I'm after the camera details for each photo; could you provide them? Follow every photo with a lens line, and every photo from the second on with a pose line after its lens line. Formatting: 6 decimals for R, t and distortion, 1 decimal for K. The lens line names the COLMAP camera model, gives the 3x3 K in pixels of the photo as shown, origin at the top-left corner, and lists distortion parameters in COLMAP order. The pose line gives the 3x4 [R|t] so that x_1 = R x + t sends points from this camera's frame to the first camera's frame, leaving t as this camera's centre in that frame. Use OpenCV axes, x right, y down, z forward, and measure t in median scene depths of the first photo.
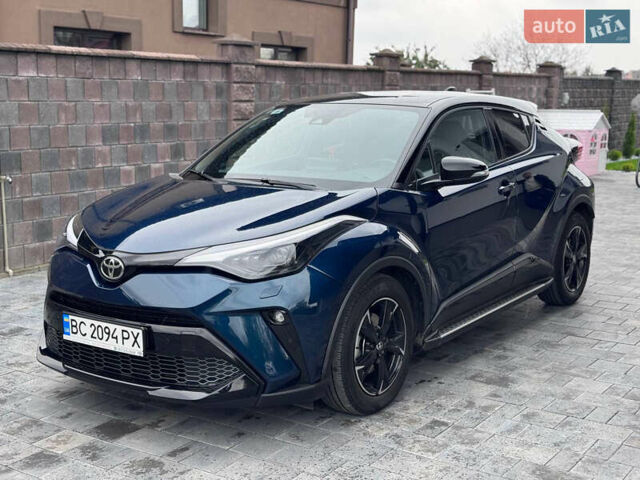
lens RADIAL K [[888.4, 0, 320.0], [0, 888.4, 240.0], [0, 0, 1]] dist [0.134730, -0.122930]
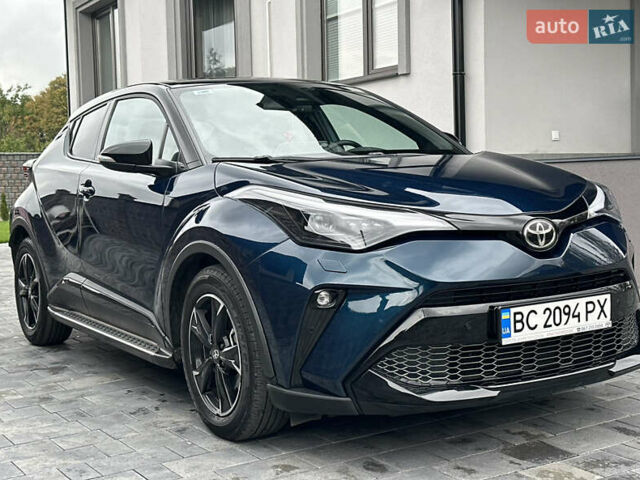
lens RADIAL K [[958.5, 0, 295.8], [0, 958.5, 228.0], [0, 0, 1]] dist [0.156793, -0.201860]
pose [[0.415947, -0.076580, 0.906159, -1.051039], [0.194676, 0.980846, -0.006468, -0.009693], [-0.888307, 0.179097, 0.422888, 0.801498]]
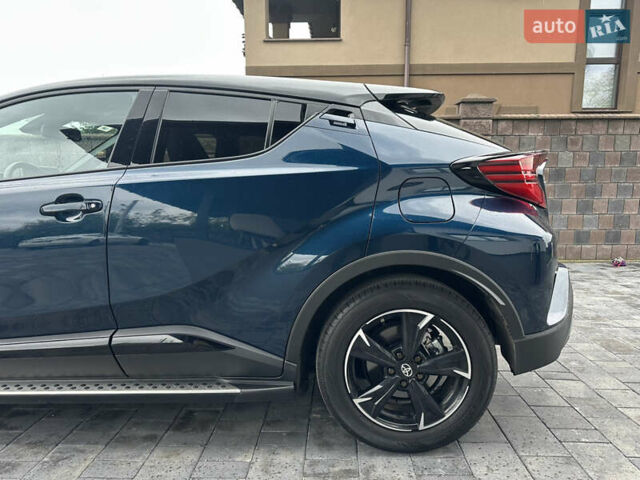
lens RADIAL K [[468.3, 0, 320.6], [0, 468.3, 225.1], [0, 0, 1]] dist [0.007386, -0.006376]
pose [[0.542849, 0.072012, -0.836737, 0.741570], [-0.132743, 0.991150, -0.000818, -0.086214], [0.829274, 0.111515, 0.547604, 1.237559]]
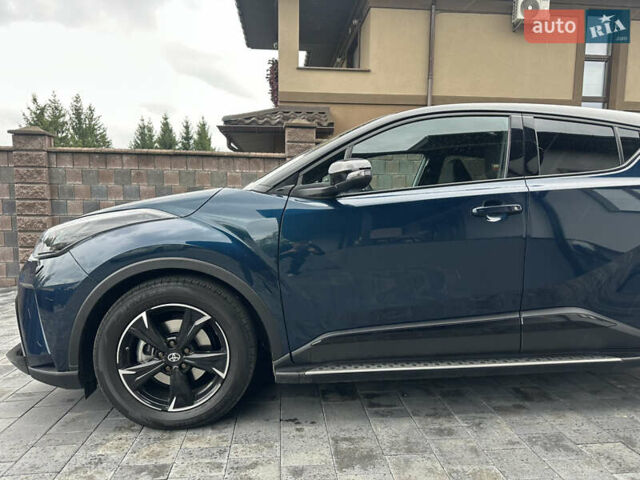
lens RADIAL K [[469.3, 0, 318.6], [0, 469.3, 224.1], [0, 0, 1]] dist [0.048026, -0.061243]
pose [[0.642729, 0.041620, -0.764963, 0.540244], [-0.126125, 0.990647, -0.052073, -0.008690], [0.755641, 0.129949, 0.641966, 0.811234]]
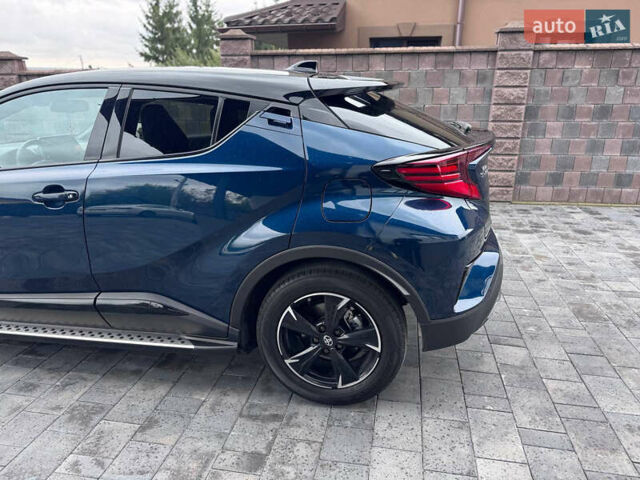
lens RADIAL K [[469.3, 0, 318.6], [0, 469.3, 224.1], [0, 0, 1]] dist [0.048026, -0.061243]
pose [[0.410050, 0.245424, -0.878423, 0.845521], [-0.141637, 0.968567, 0.204493, -0.189086], [0.900999, 0.040564, 0.431922, 1.317452]]
